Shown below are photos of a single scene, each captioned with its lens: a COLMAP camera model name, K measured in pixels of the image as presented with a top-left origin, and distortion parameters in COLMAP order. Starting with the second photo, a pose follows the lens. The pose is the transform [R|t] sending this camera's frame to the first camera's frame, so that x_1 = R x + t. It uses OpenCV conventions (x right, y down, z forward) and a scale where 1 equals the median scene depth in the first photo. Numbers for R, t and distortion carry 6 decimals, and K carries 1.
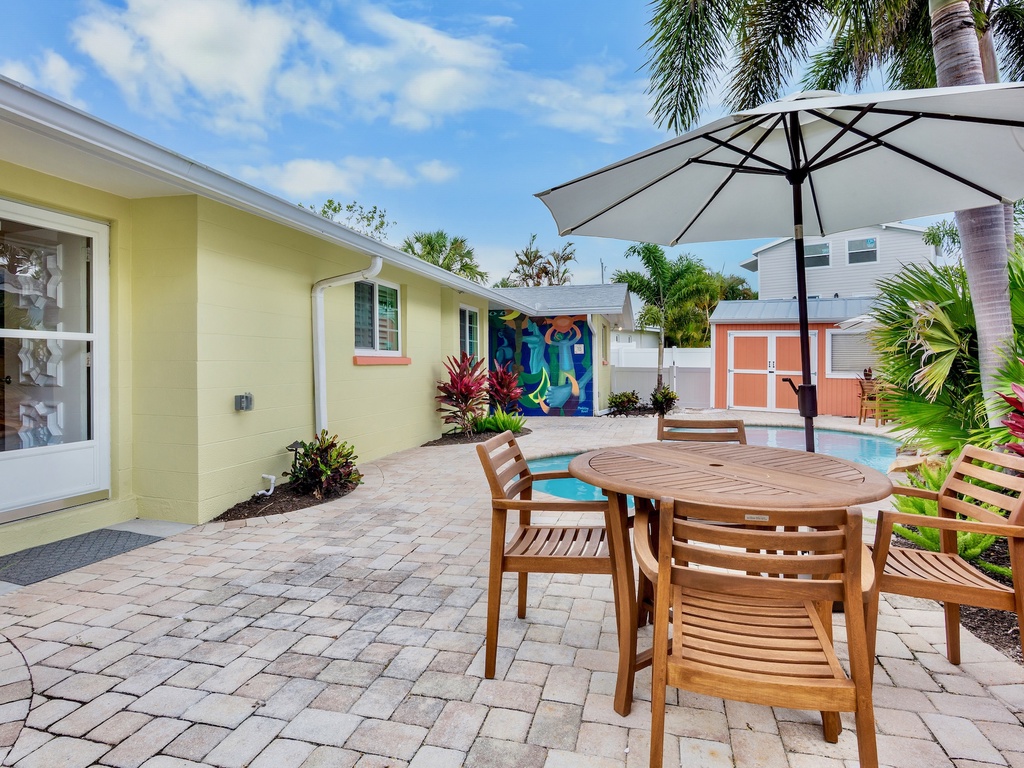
lens RADIAL K [[570.5, 0, 512.4], [0, 570.5, 376.3], [0, 0, 1]] dist [-0.010831, -0.003181]
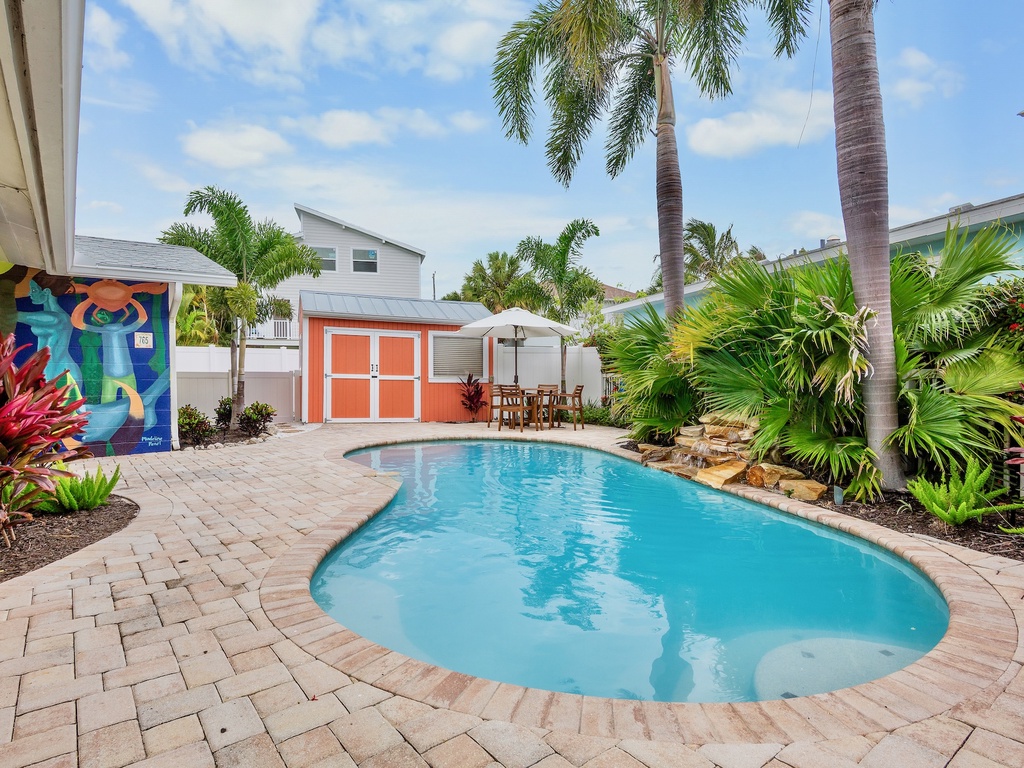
lens RADIAL K [[570.5, 0, 510.0], [0, 570.5, 379.7], [0, 0, 1]] dist [-0.010831, -0.003181]
pose [[0.625894, -0.011414, 0.779825, -0.104616], [0.012908, 0.999908, 0.004276, -0.004516], [-0.779801, 0.007390, 0.625983, 0.330470]]
